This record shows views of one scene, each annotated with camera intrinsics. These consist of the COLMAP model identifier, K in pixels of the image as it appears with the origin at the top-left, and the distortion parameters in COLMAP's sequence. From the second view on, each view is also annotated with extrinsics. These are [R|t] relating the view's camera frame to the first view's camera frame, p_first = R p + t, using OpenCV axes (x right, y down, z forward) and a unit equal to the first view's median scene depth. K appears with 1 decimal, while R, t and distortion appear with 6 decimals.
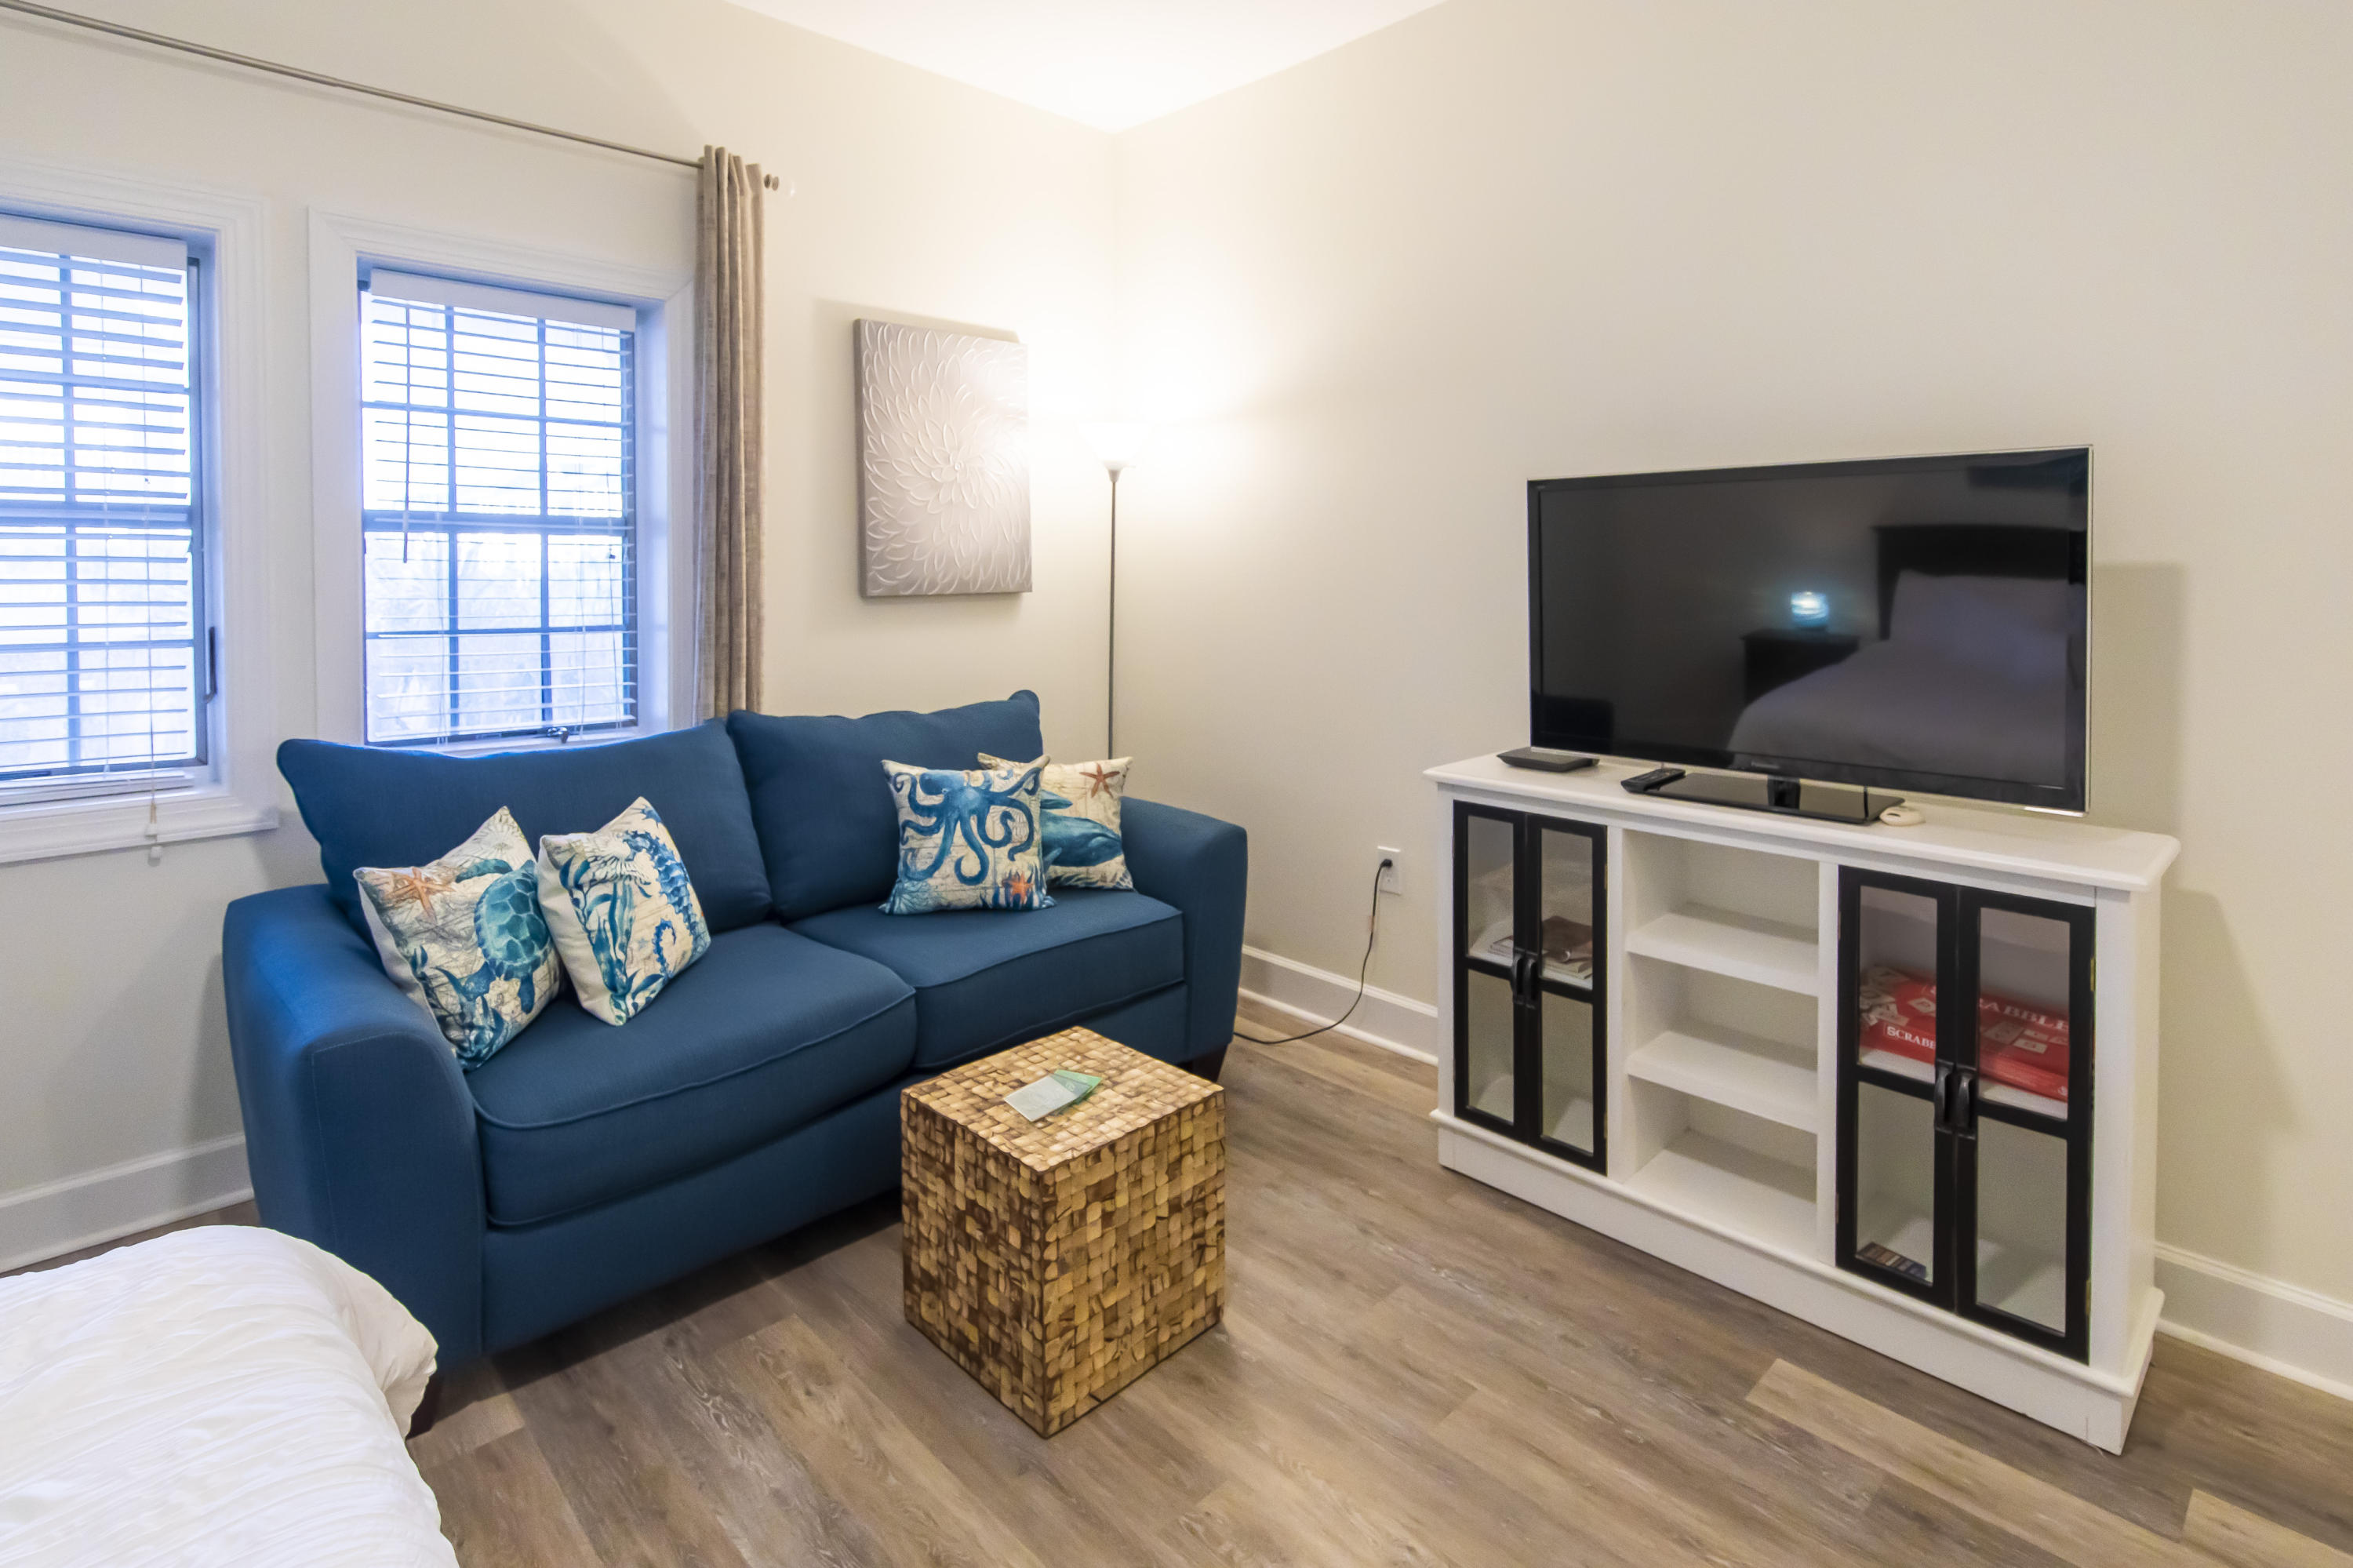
lens RADIAL K [[1193.7, 0, 1171.5], [0, 1193.7, 593.3], [0, 0, 1]] dist [0.013571, -0.000892]
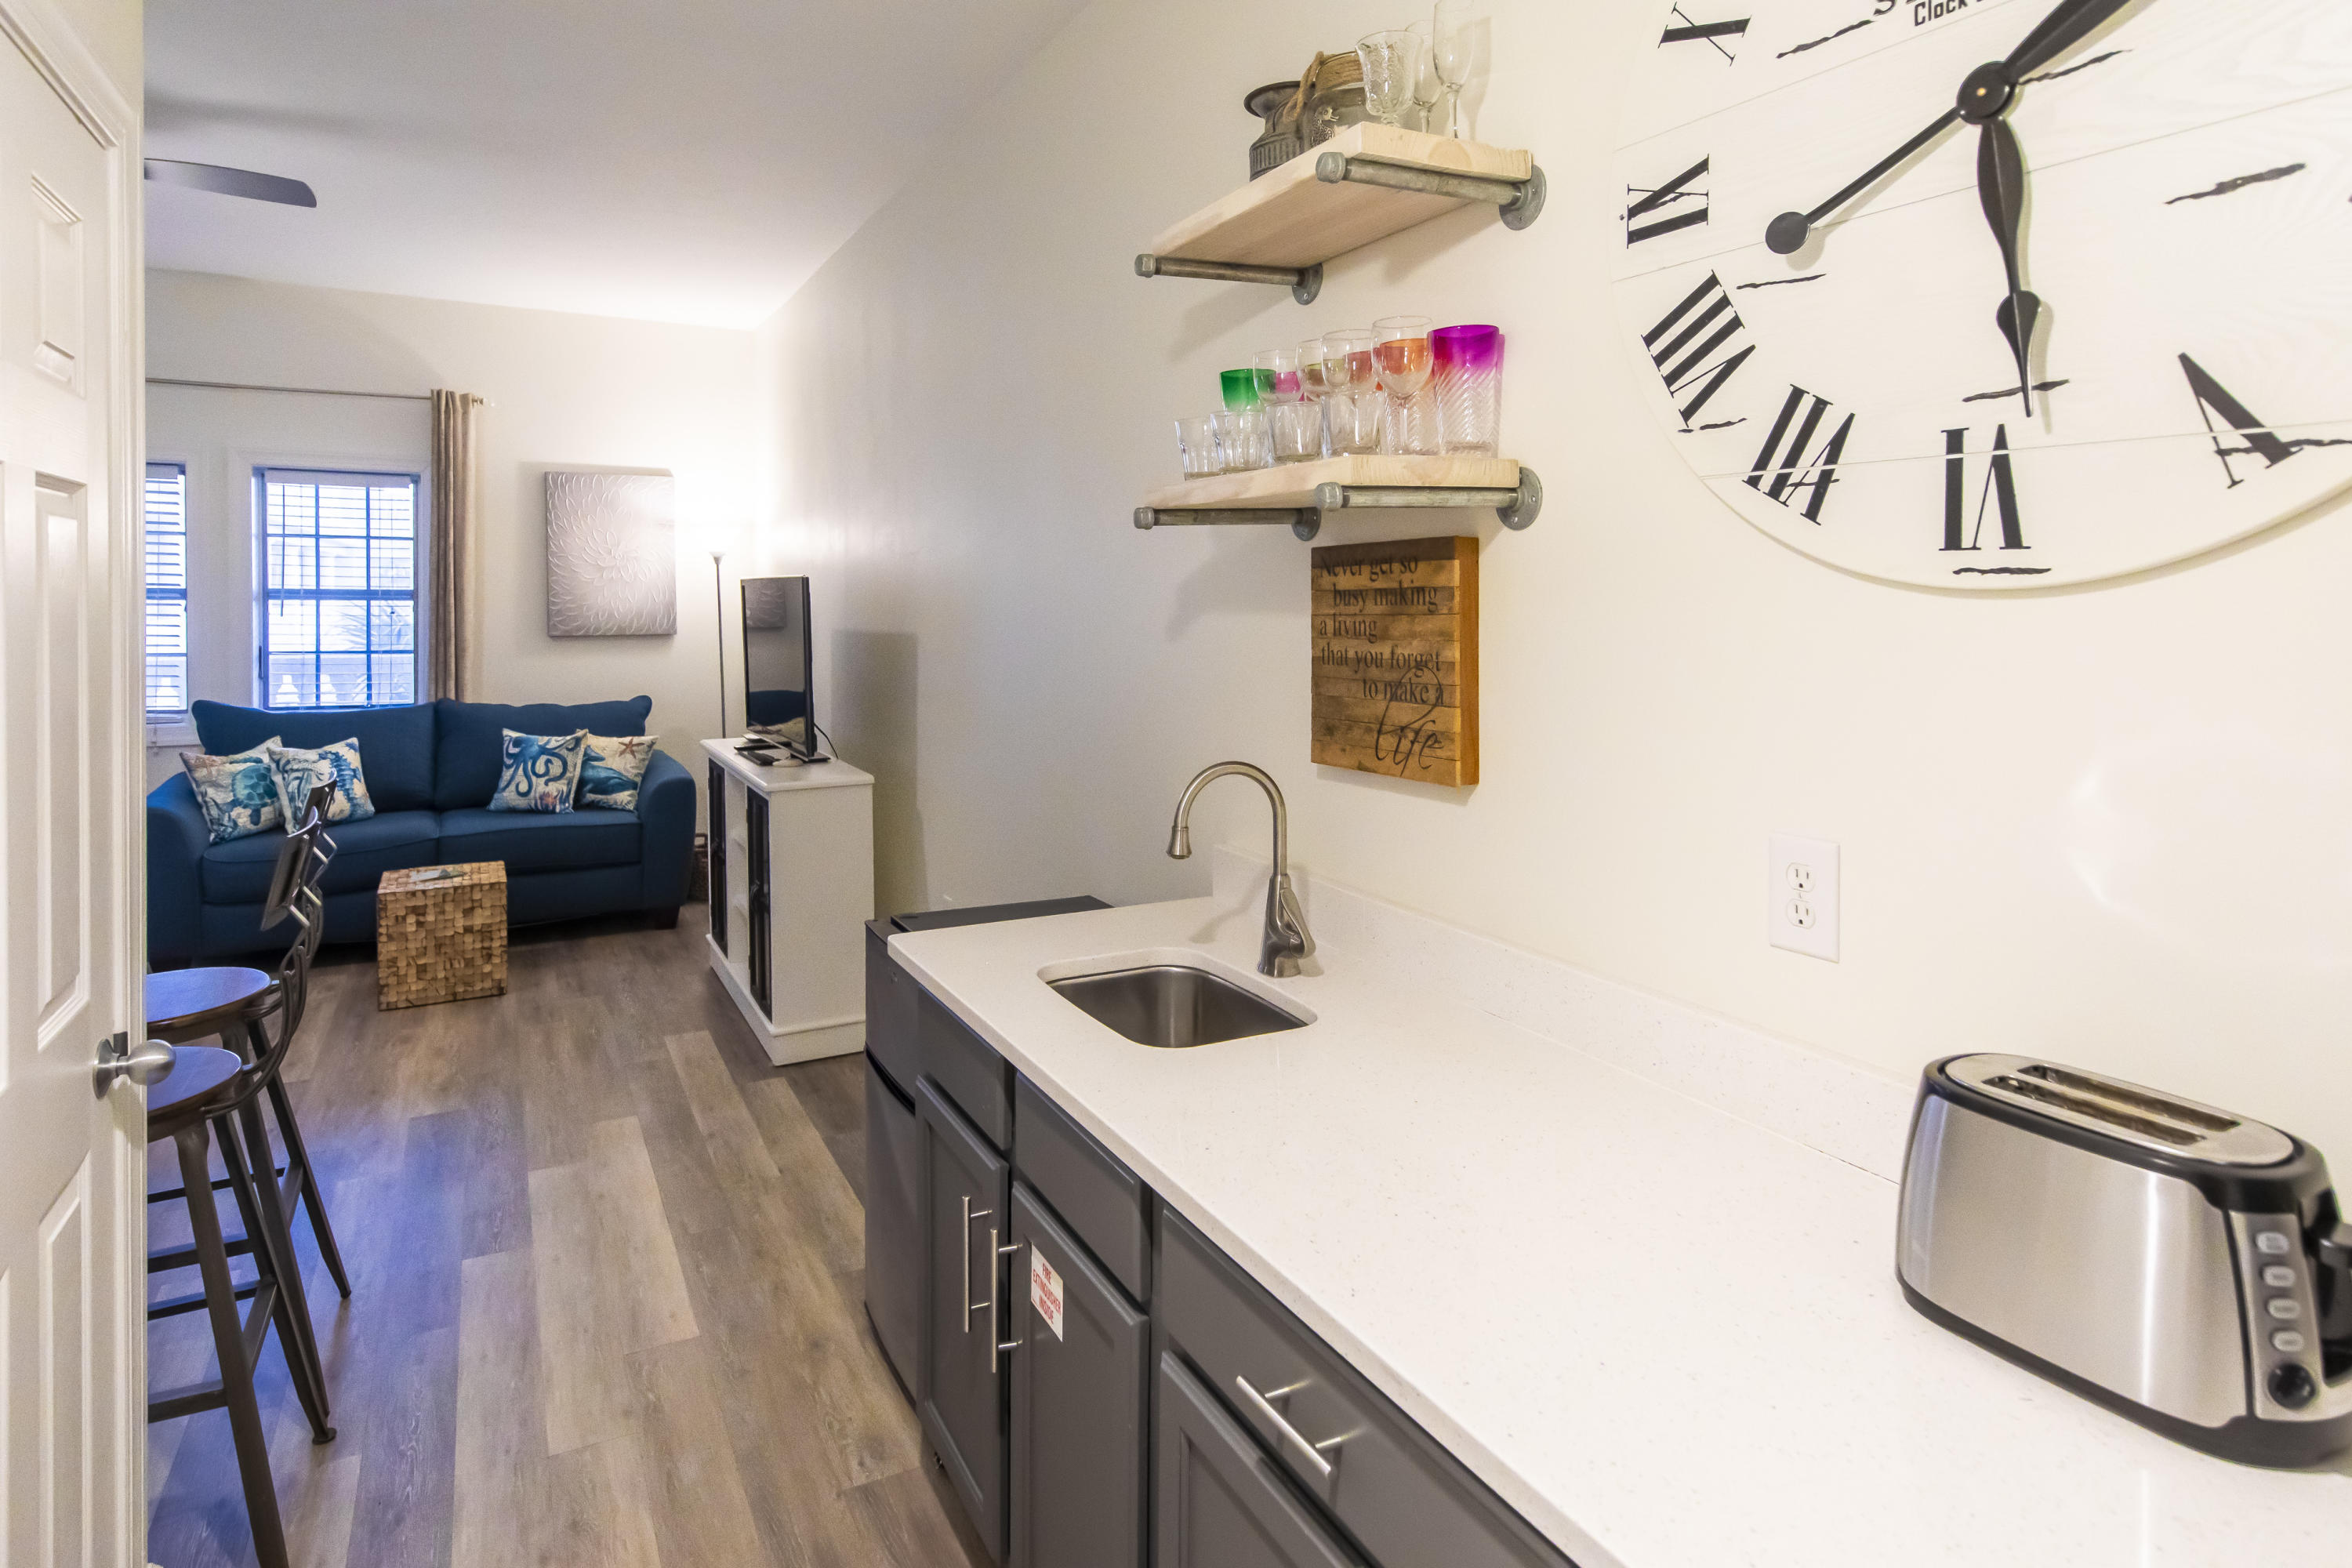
lens RADIAL K [[1274.2, 0, 1117.5], [0, 1274.2, 624.8], [0, 0, 1]] dist [0.007144, -0.001088]
pose [[0.955930, 0.015363, -0.293191, 1.582659], [-0.015812, 0.999875, 0.000837, -0.041945], [0.293167, 0.003836, 0.956053, -0.741643]]
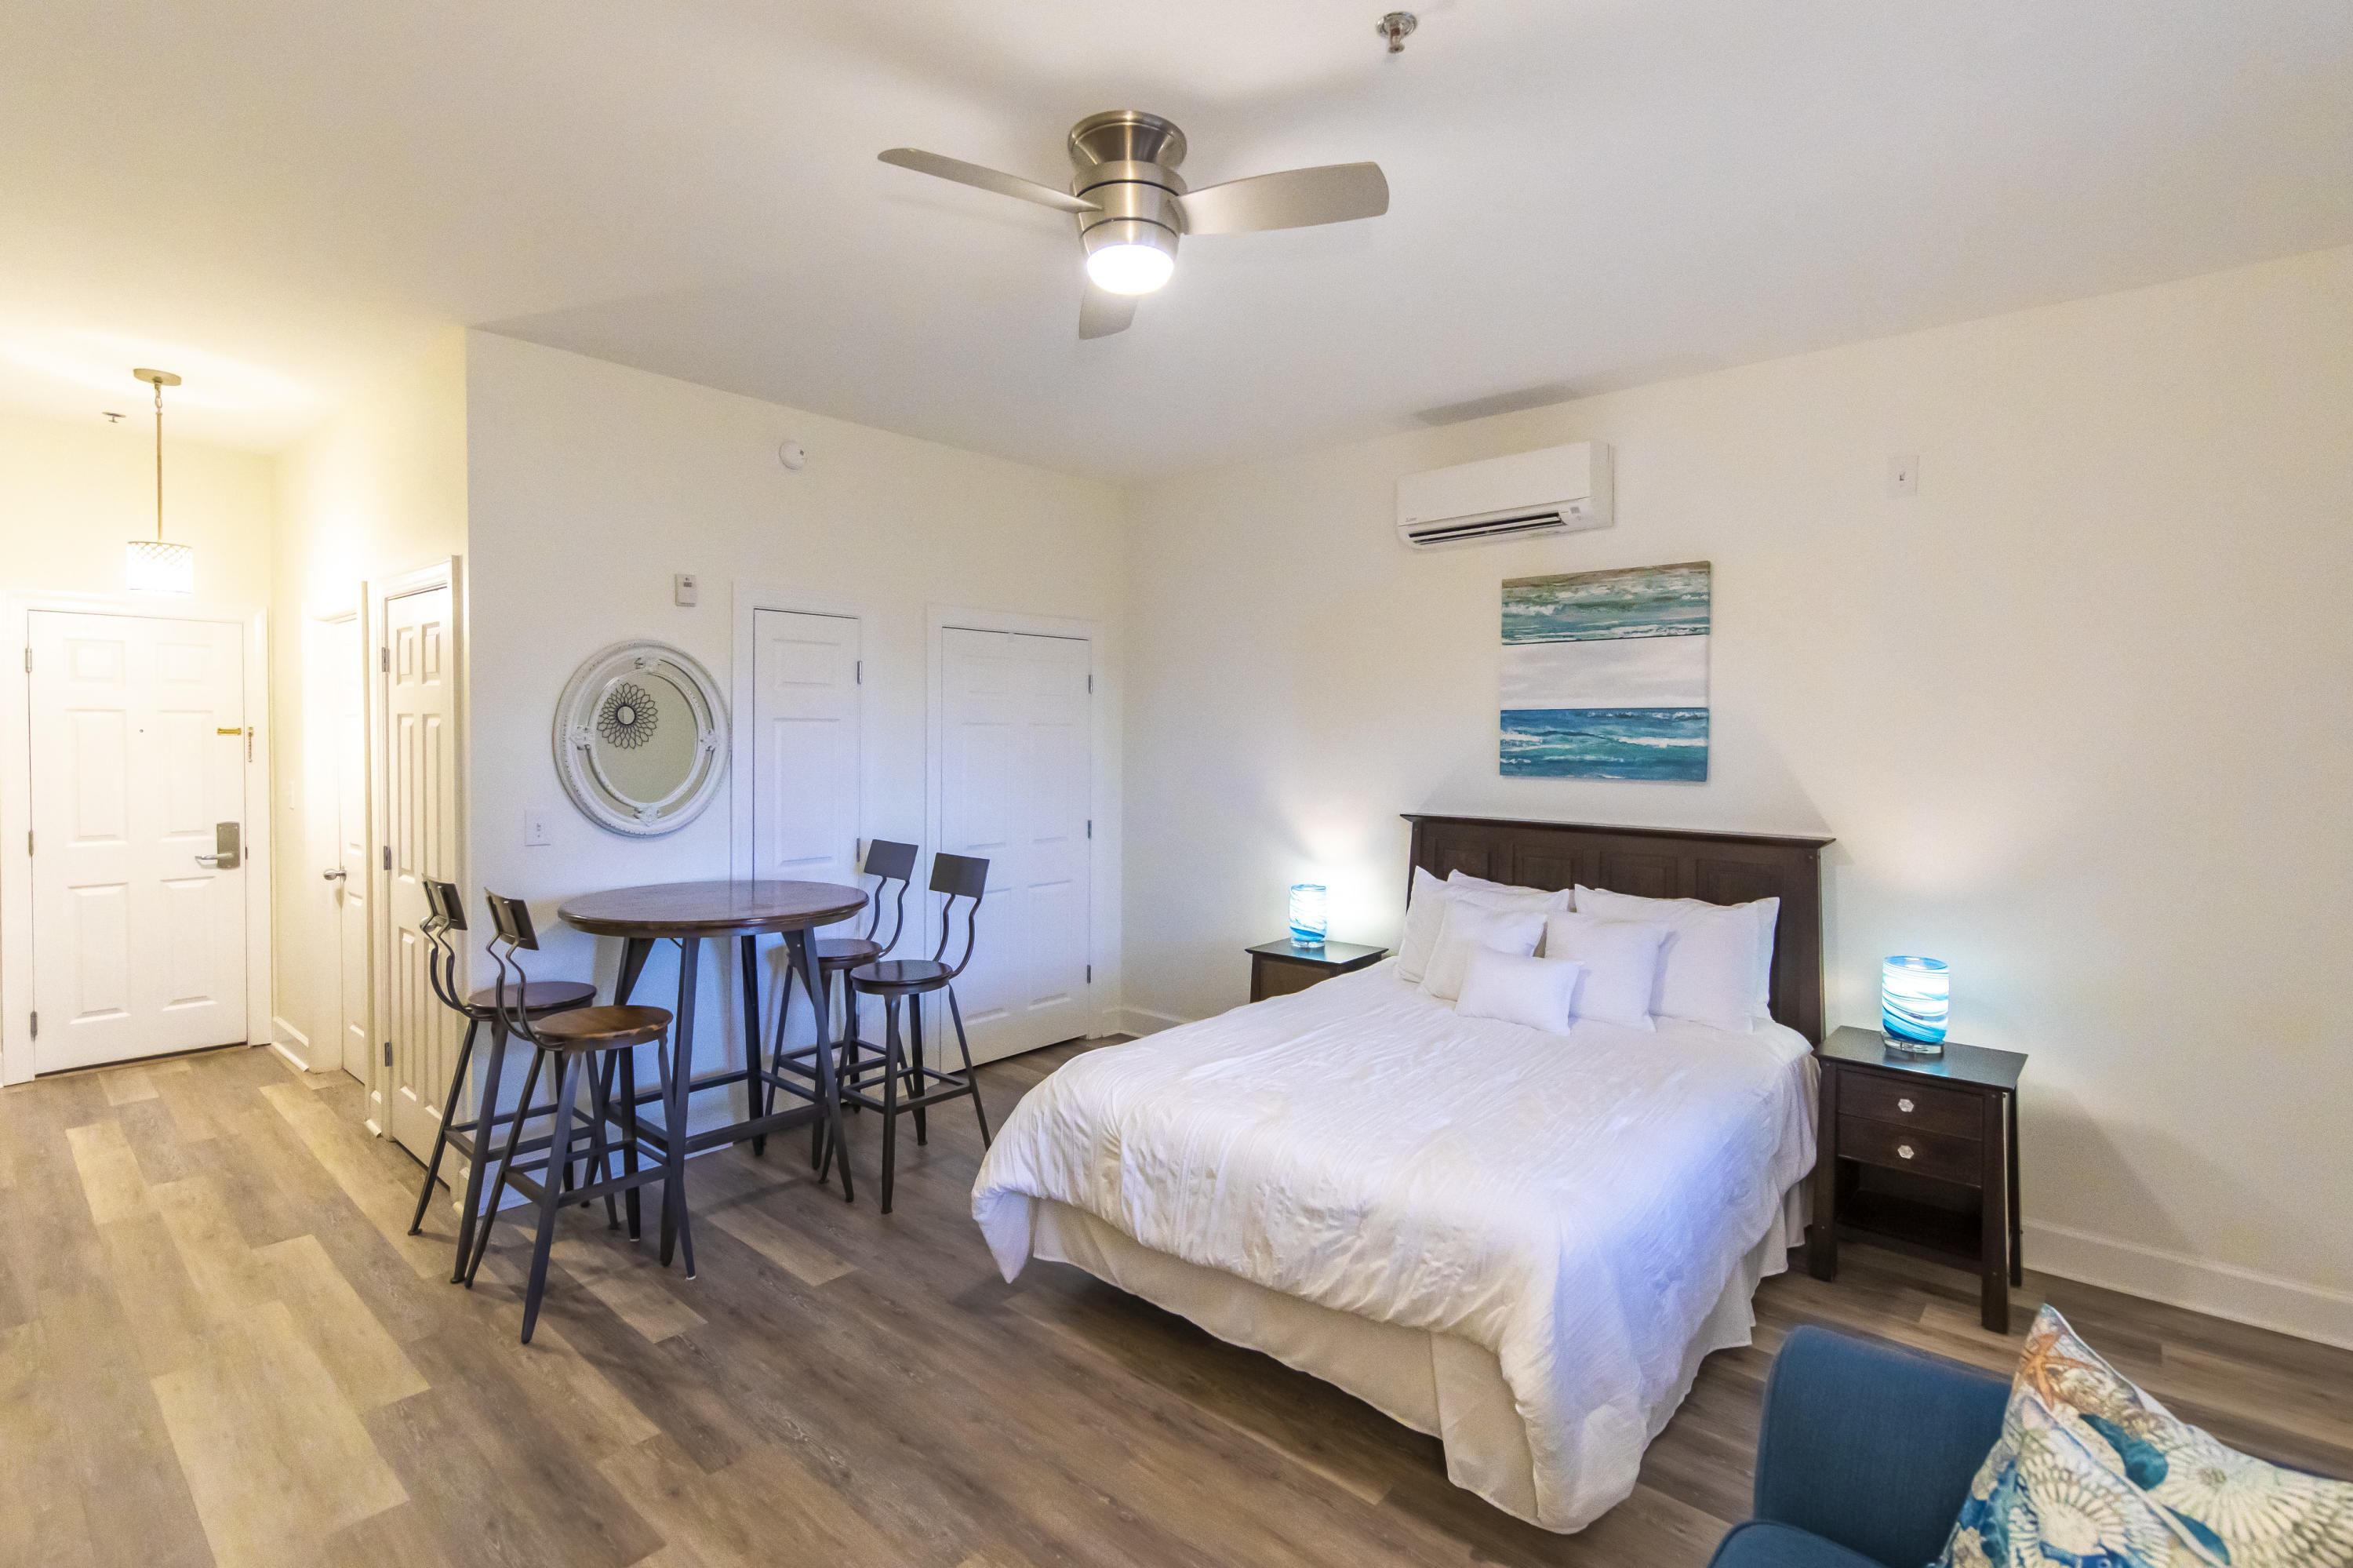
lens RADIAL K [[1112.2, 0, 1208.9], [0, 1112.2, 766.5], [0, 0, 1]] dist [0.012667, -0.003603]
pose [[-0.994665, -0.011033, -0.102567, -0.051182], [-0.016371, 0.998546, 0.051357, -0.127736], [0.101852, 0.052762, -0.993399, 1.457024]]
